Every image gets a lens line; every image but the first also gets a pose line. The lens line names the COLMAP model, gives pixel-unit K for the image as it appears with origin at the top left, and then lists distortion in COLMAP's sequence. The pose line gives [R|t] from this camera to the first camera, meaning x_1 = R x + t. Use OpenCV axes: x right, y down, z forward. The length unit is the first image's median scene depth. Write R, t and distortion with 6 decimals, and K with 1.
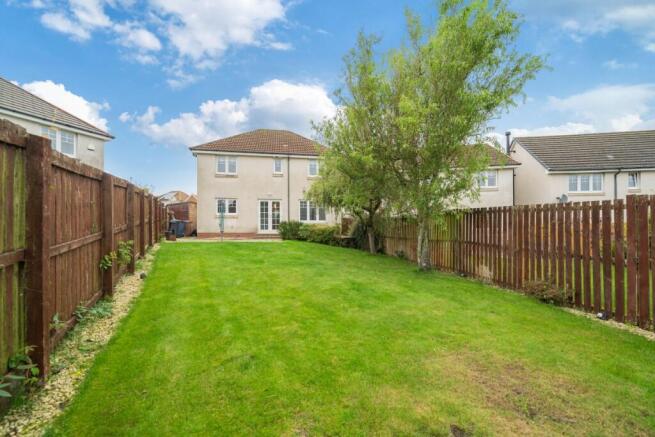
lens RADIAL K [[236.7, 0, 328.1], [0, 236.7, 221.1], [0, 0, 1]] dist [-0.002040, -0.000441]
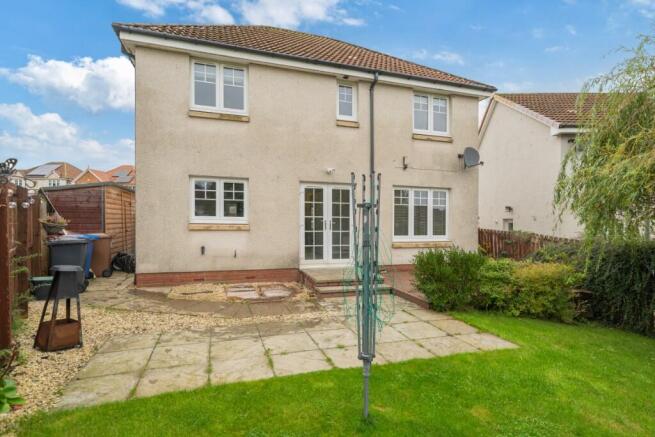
lens RADIAL K [[314.1, 0, 327.0], [0, 314.1, 218.4], [0, 0, 1]] dist [0.003708, 0.000628]
pose [[0.990506, 0.013467, 0.136808, -0.319956], [-0.017001, 0.999551, 0.024692, -0.045789], [-0.136414, -0.026784, 0.990290, 0.473118]]
